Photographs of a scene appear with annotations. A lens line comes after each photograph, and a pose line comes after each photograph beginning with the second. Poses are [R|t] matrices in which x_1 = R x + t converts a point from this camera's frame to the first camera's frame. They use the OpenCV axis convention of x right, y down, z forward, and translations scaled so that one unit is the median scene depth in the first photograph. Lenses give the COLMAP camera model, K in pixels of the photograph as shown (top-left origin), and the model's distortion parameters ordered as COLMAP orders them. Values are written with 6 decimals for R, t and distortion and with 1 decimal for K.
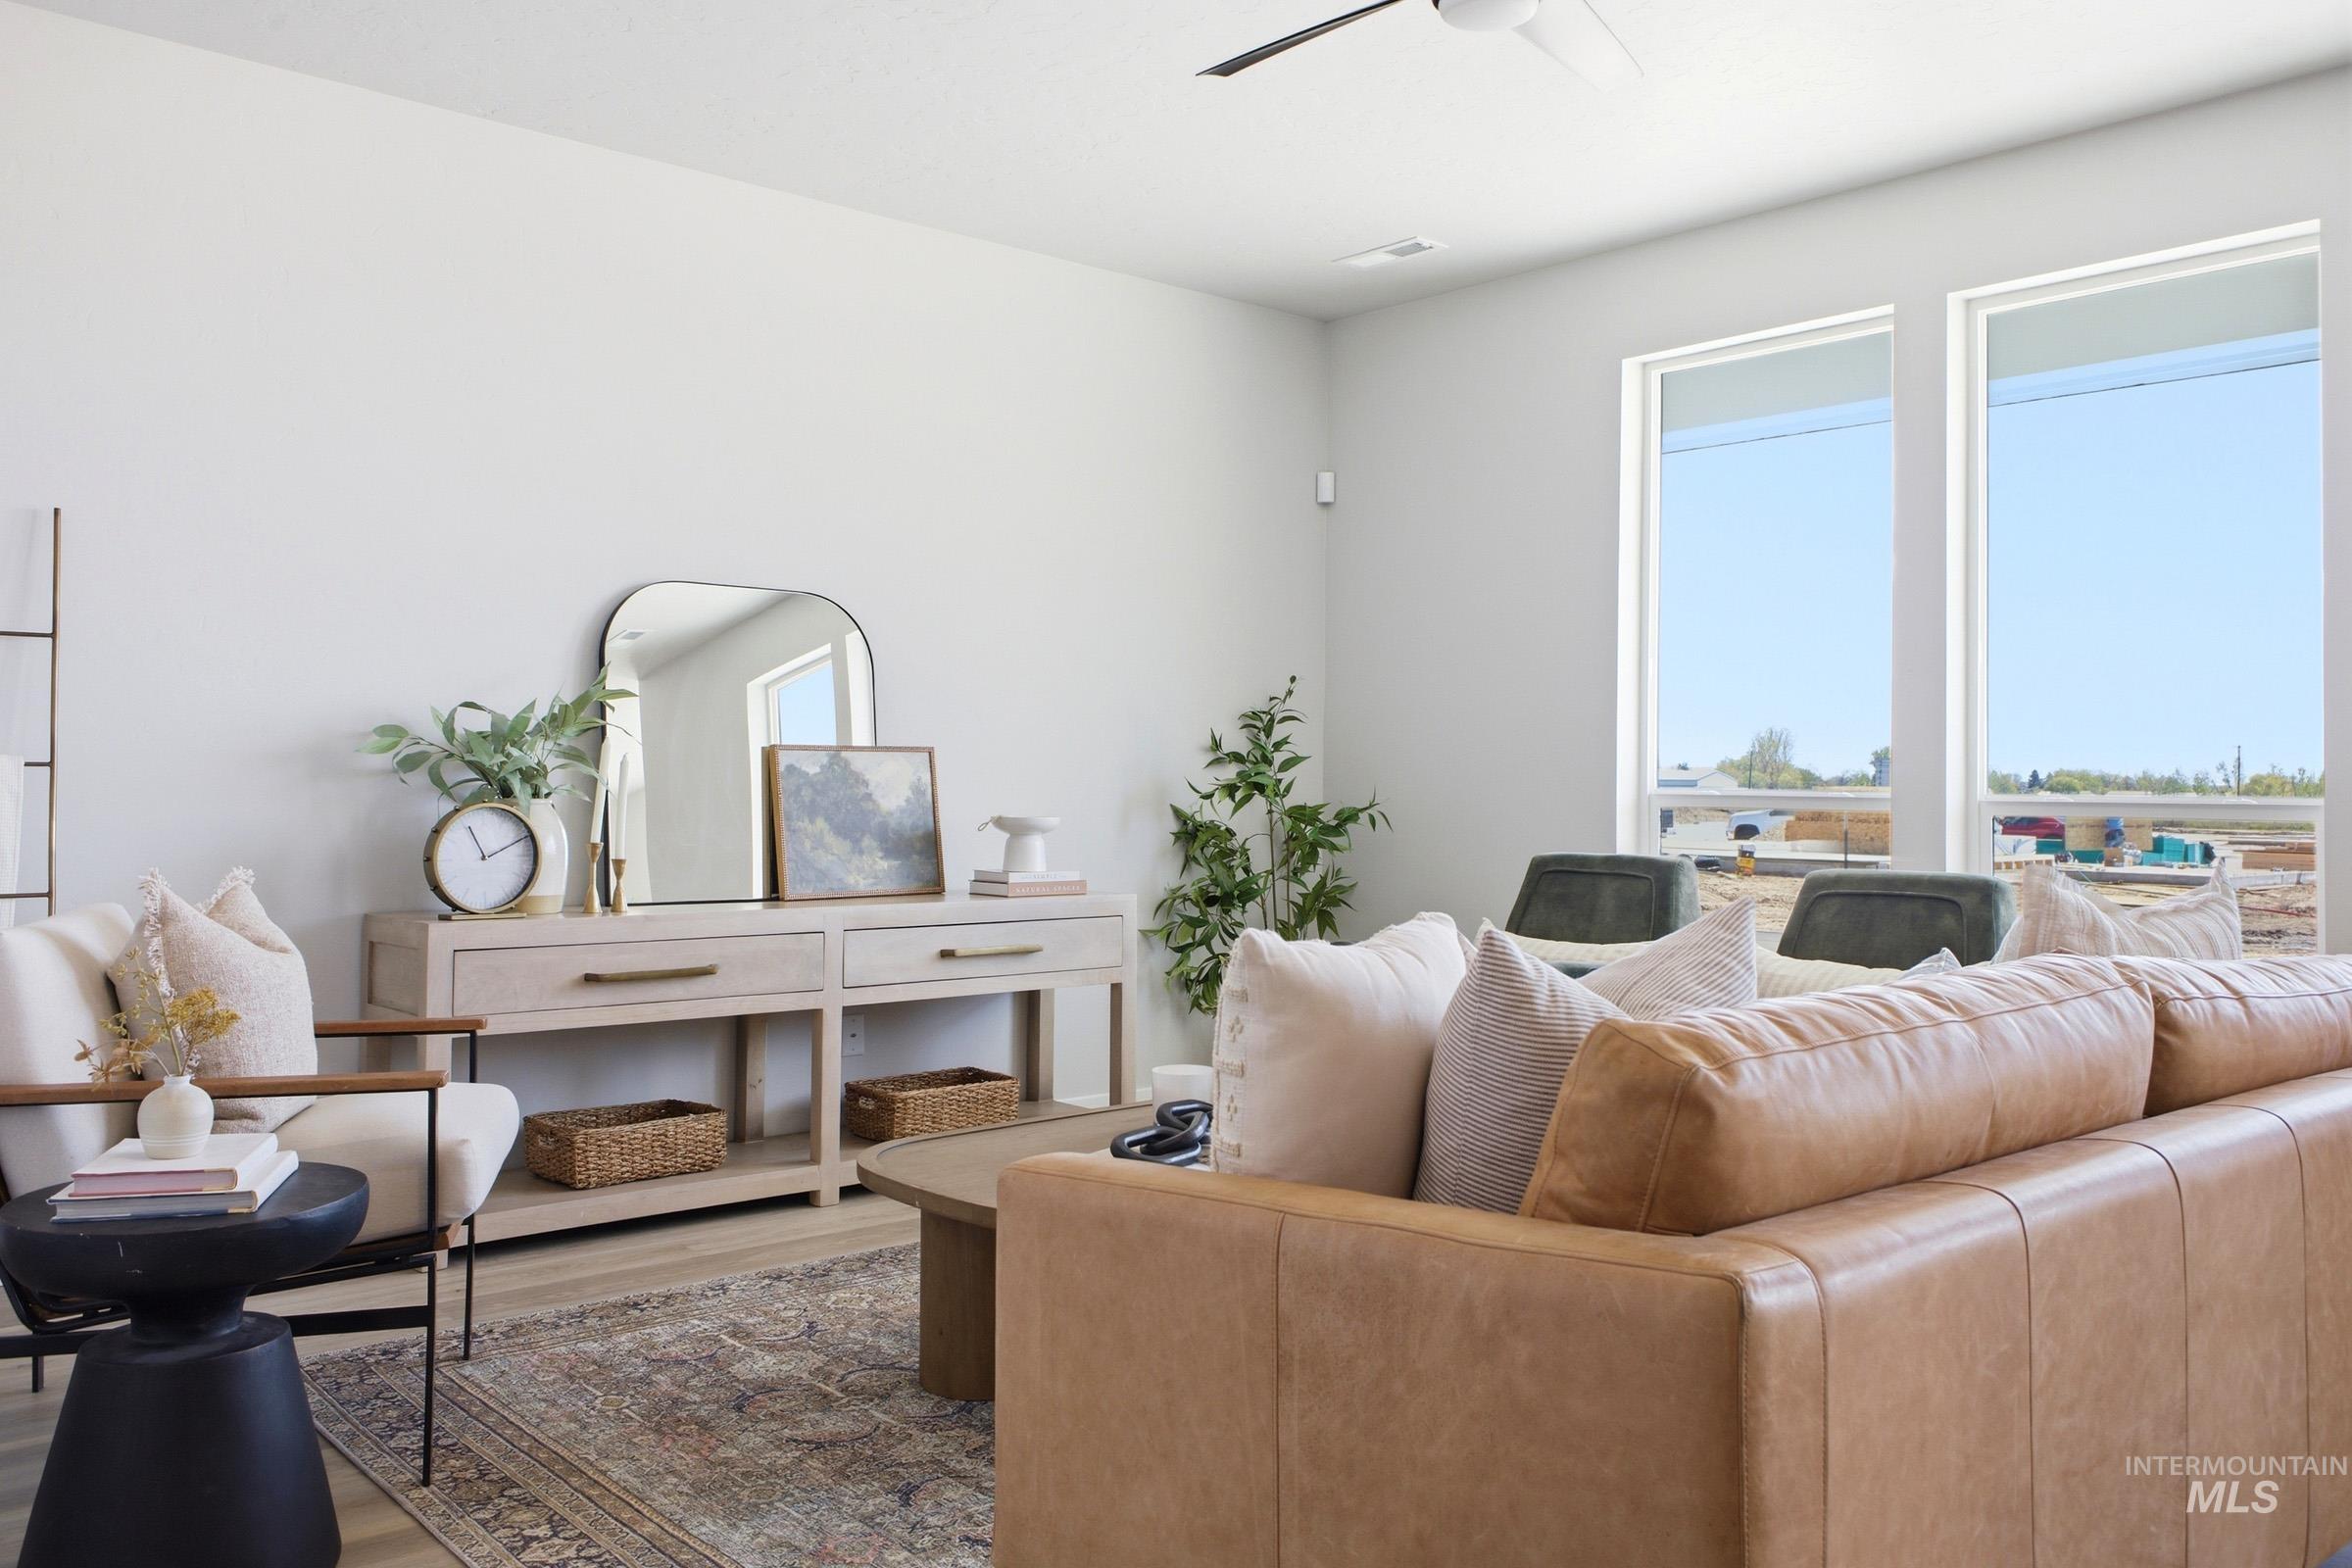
lens RADIAL K [[1838.2, 0, 1192.6], [0, 1838.2, 741.5], [0, 0, 1]] dist [0.002361, 0.007714]
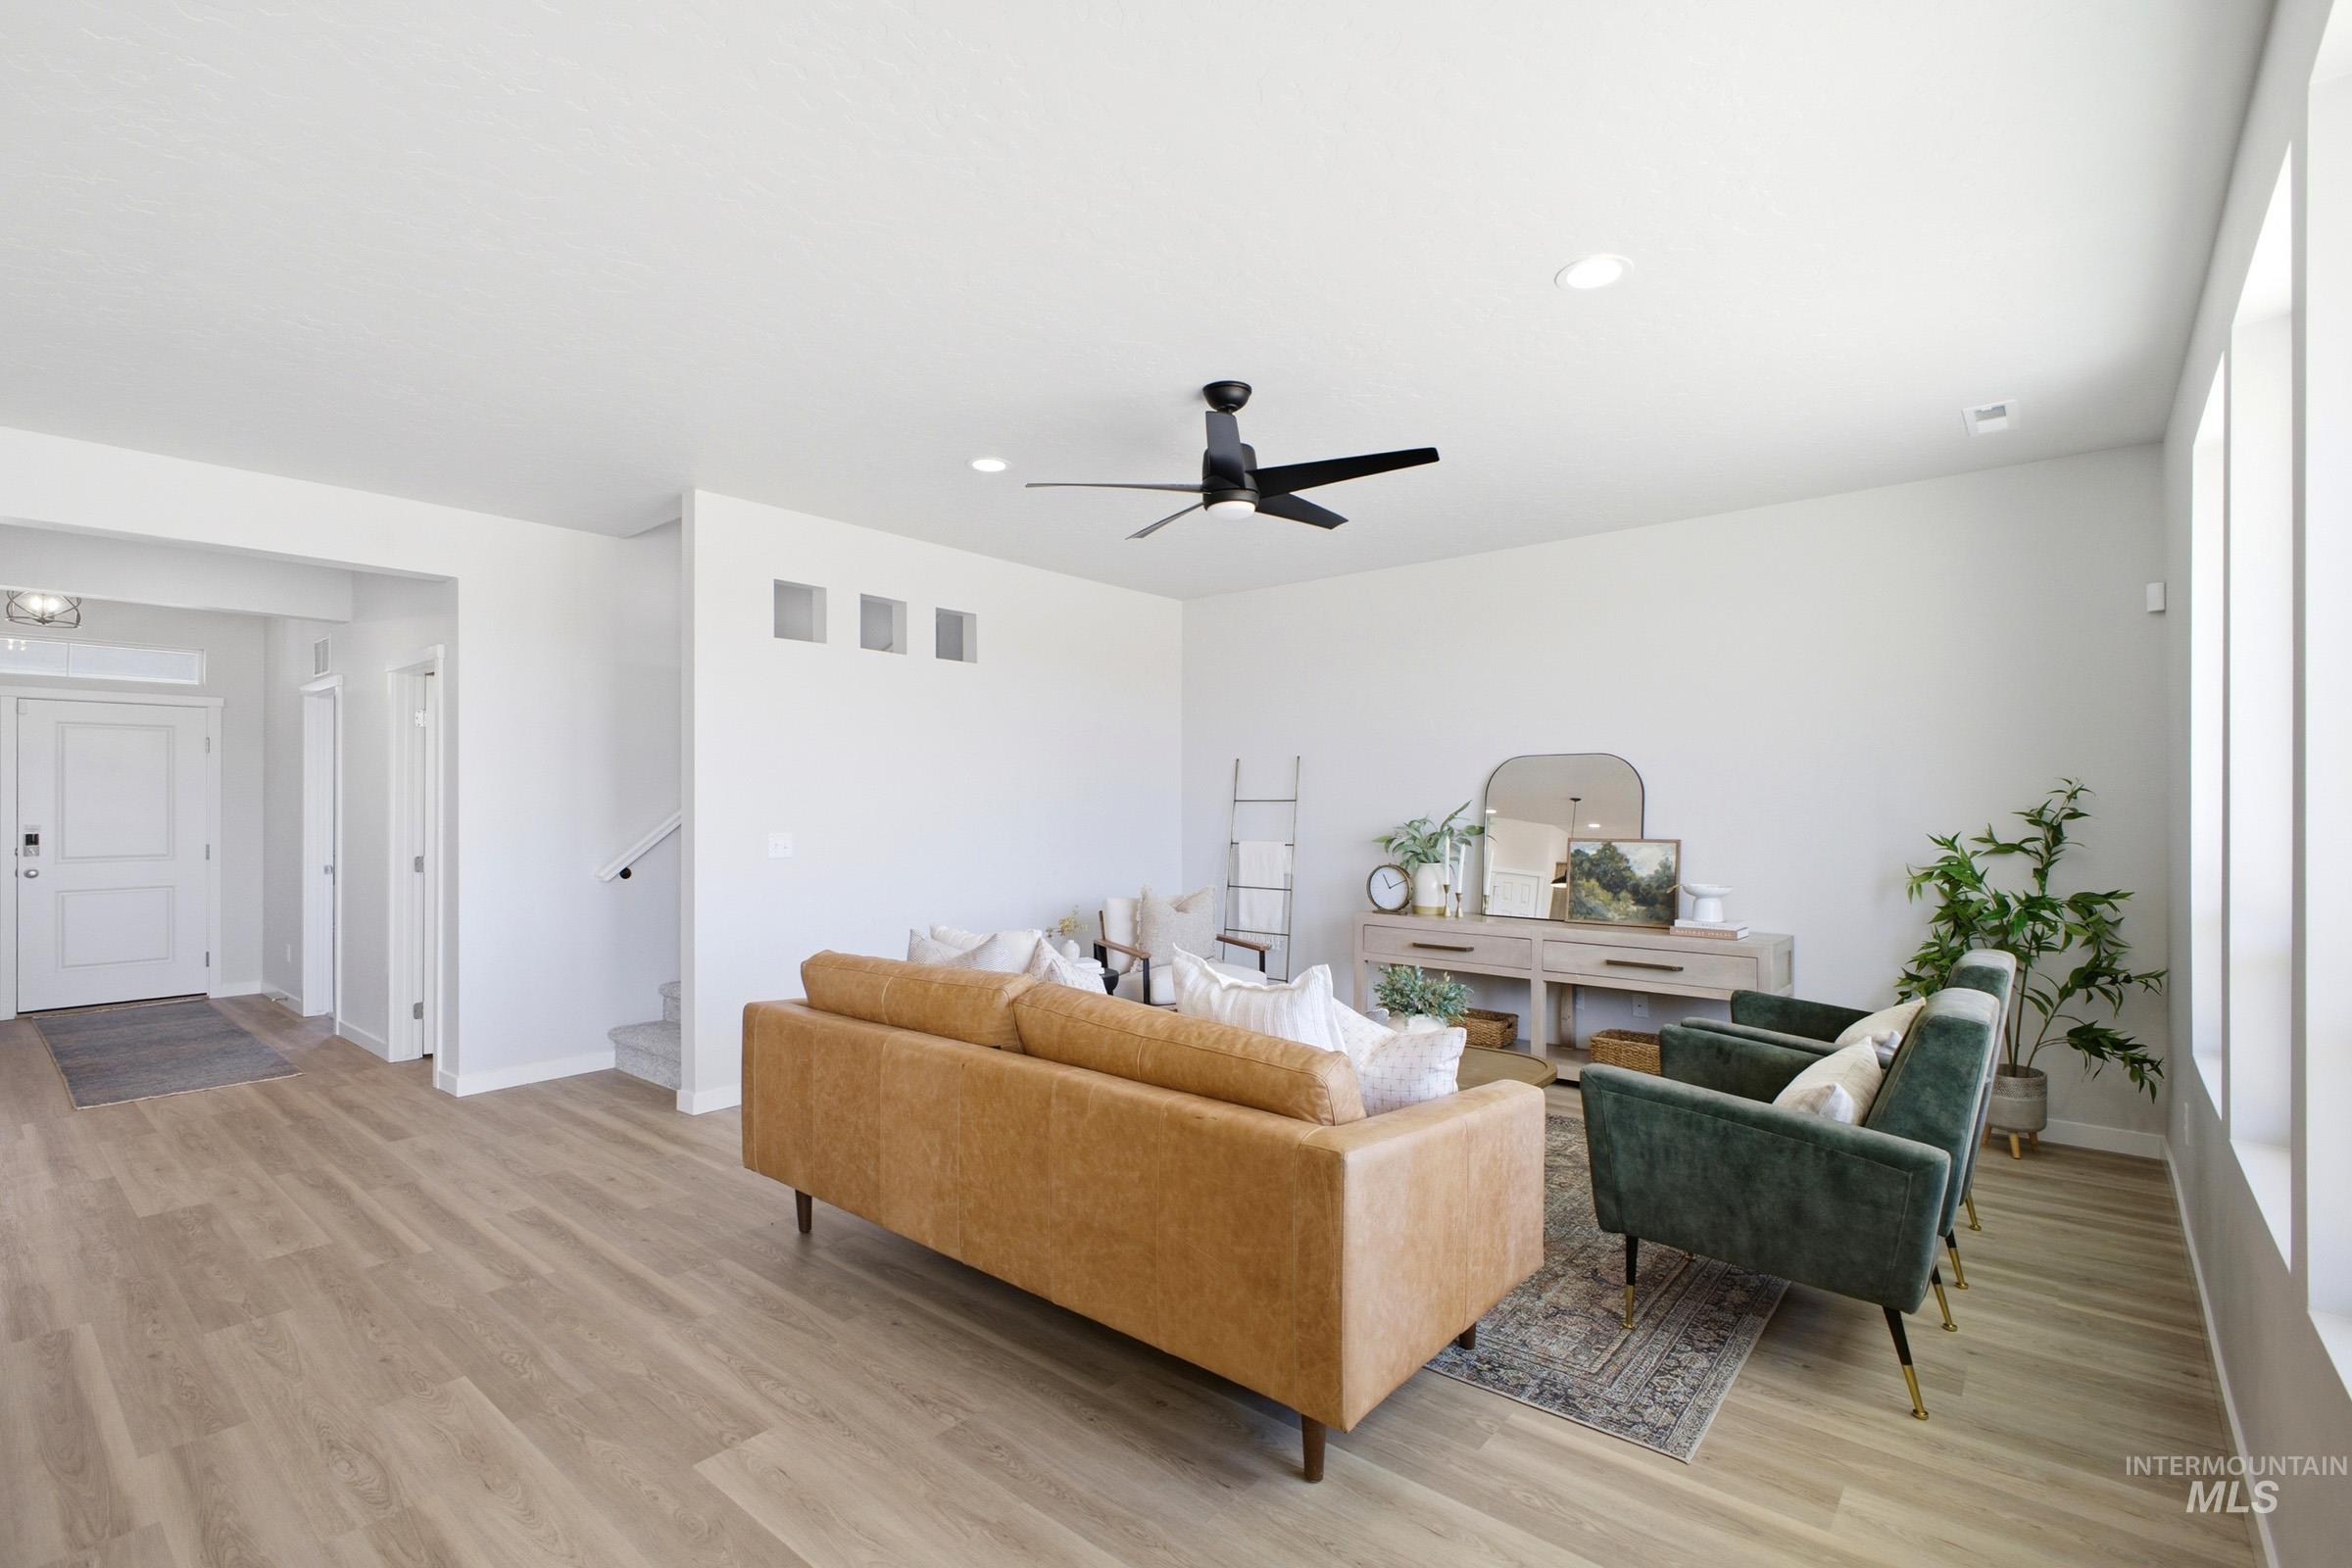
lens RADIAL K [[1082.2, 0, 1133.7], [0, 1082.2, 795.3], [0, 0, 1]] dist [-0.000446, -0.000255]
pose [[0.122247, -0.015859, -0.992373, 0.822613], [0.026369, 0.999571, -0.012726, -0.040285], [0.992149, -0.024613, 0.122613, 0.435351]]
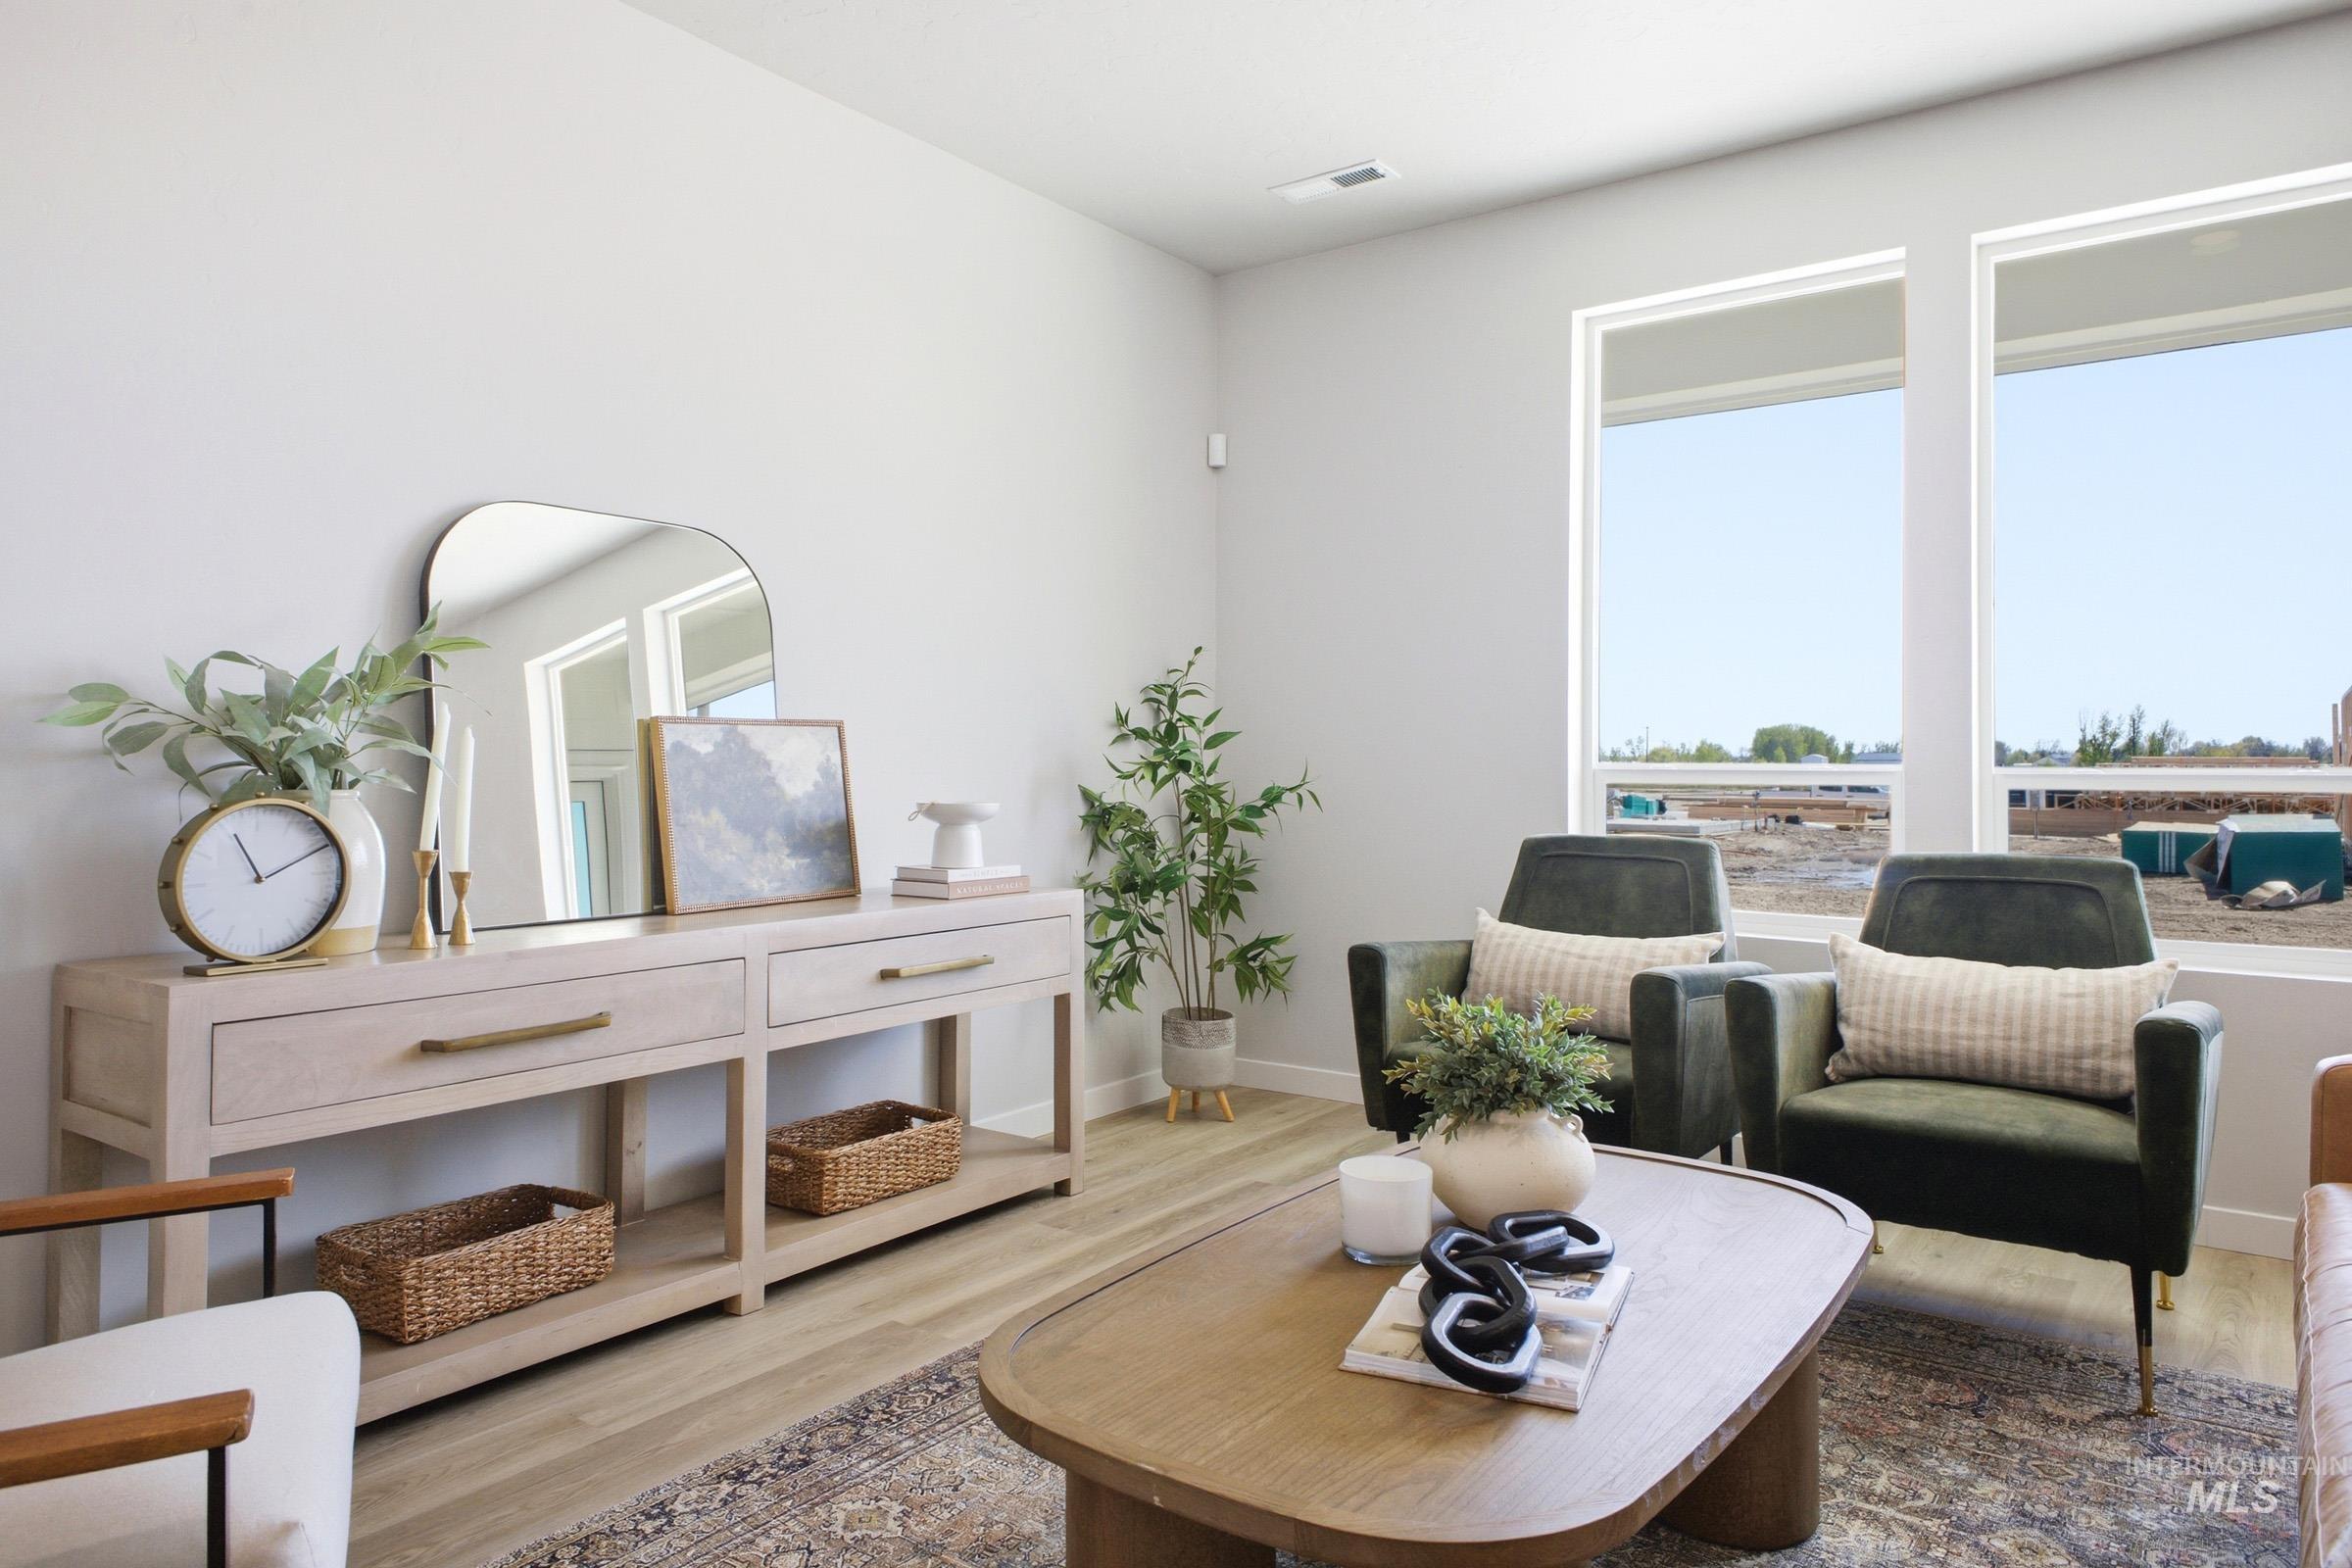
lens RADIAL K [[1473.8, 0, 1181.8], [0, 1473.8, 741.0], [0, 0, 1]] dist [0.017944, -0.003796]
pose [[0.976180, -0.004215, 0.216919, -0.147869], [0.002037, 0.999945, 0.010264, 0.006338], [-0.216951, -0.009578, 0.976136, 0.339072]]
